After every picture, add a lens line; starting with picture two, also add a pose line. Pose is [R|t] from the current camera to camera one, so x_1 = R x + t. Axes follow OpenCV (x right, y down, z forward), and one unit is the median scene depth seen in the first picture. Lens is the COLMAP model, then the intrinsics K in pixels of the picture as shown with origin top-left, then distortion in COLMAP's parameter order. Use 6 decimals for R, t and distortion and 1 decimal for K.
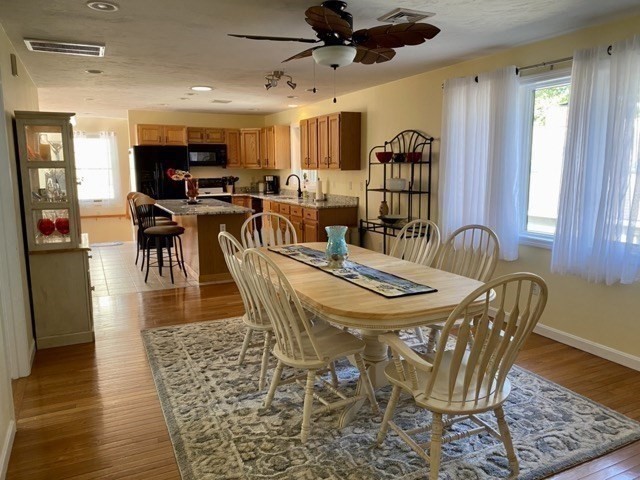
lens RADIAL K [[486.0, 0, 324.1], [0, 486.0, 242.2], [0, 0, 1]] dist [0.048331, -0.022641]
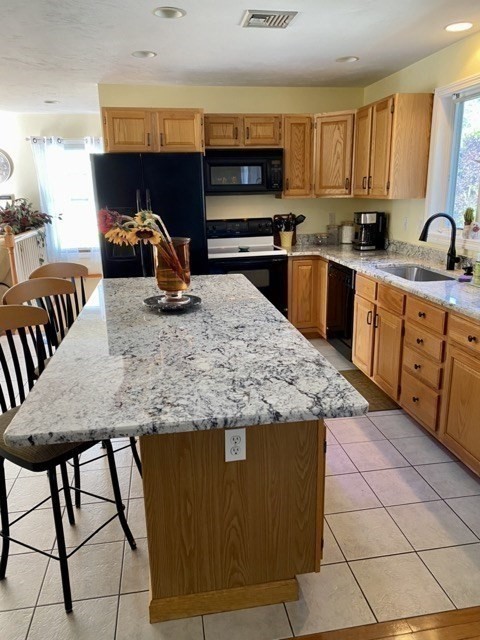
lens RADIAL K [[486.0, 0, 236.6], [0, 486.0, 326.5], [0, 0, 1]] dist [0.048331, -0.022641]
pose [[0.953722, 0.067822, -0.292942, -0.089453], [-0.031421, 0.991376, 0.127229, -0.084268], [0.299044, -0.112137, 0.947628, 0.500594]]
